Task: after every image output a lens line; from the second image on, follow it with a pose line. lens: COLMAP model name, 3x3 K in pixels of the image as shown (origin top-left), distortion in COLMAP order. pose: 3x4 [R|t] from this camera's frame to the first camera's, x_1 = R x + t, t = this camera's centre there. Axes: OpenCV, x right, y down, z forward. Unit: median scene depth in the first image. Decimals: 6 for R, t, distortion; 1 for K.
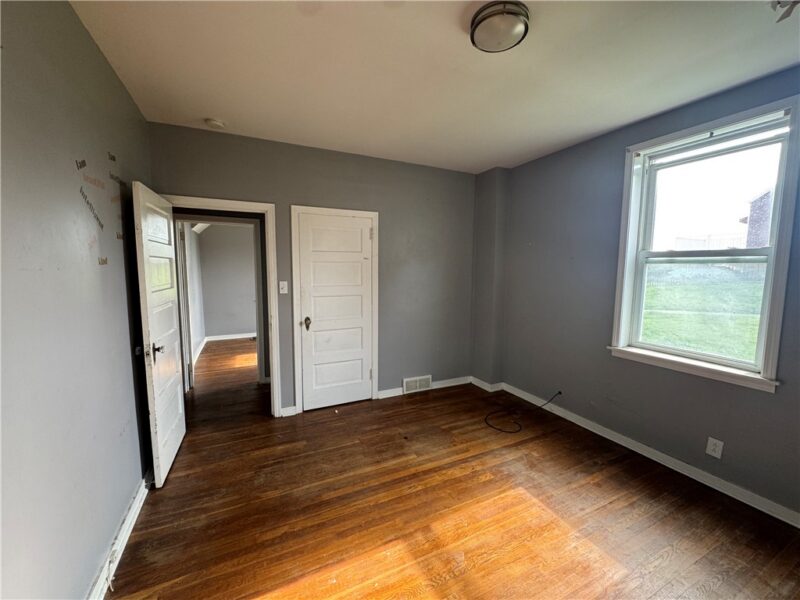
lens RADIAL K [[321.2, 0, 399.5], [0, 321.2, 294.0], [0, 0, 1]] dist [-0.000149, 0.000060]
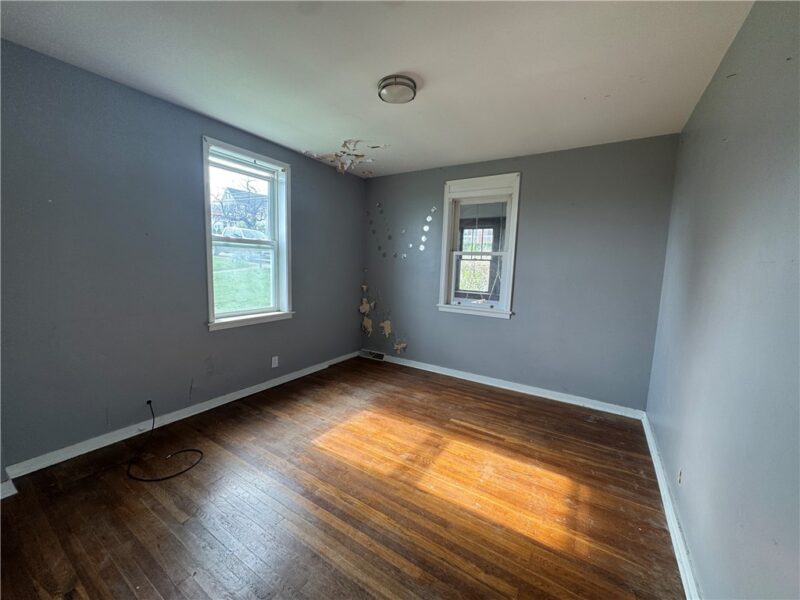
lens RADIAL K [[321.2, 0, 399.3], [0, 321.2, 293.0], [0, 0, 1]] dist [-0.000149, 0.000060]
pose [[-0.517246, -0.104429, 0.849442, -0.755212], [0.035232, 0.989088, 0.143051, -0.088235], [-0.855112, 0.103920, -0.507922, 1.333009]]
